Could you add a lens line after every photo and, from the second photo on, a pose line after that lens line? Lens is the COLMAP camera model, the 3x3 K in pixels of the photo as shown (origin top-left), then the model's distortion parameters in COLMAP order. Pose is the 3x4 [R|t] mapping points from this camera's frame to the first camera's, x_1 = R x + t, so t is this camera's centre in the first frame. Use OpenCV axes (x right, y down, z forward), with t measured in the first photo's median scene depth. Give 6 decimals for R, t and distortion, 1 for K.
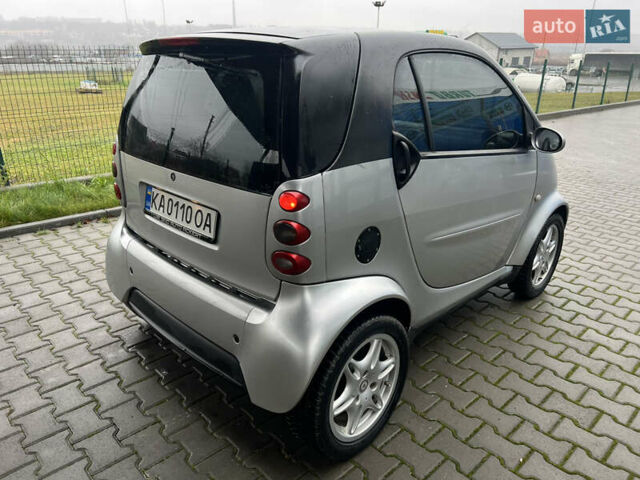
lens RADIAL K [[482.7, 0, 303.4], [0, 482.7, 241.7], [0, 0, 1]] dist [-0.006081, -0.003783]
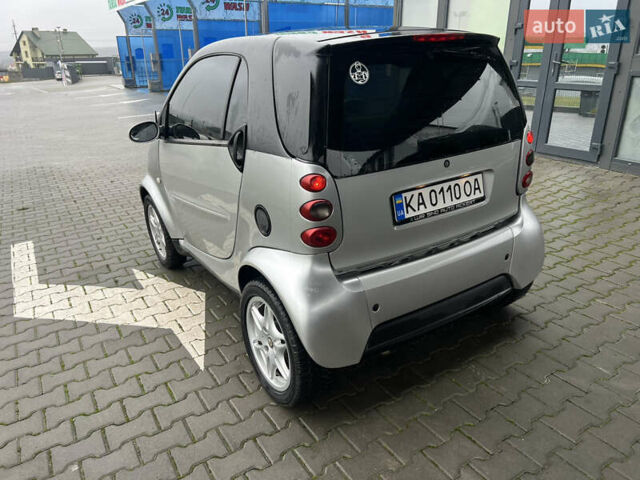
lens RADIAL K [[482.7, 0, 303.4], [0, 482.7, 241.7], [0, 0, 1]] dist [-0.006081, -0.003783]
pose [[0.215899, -0.368351, 0.904270, -0.203569], [0.400142, 0.878151, 0.262176, -0.057952], [-0.890659, 0.305233, 0.336985, 0.145028]]
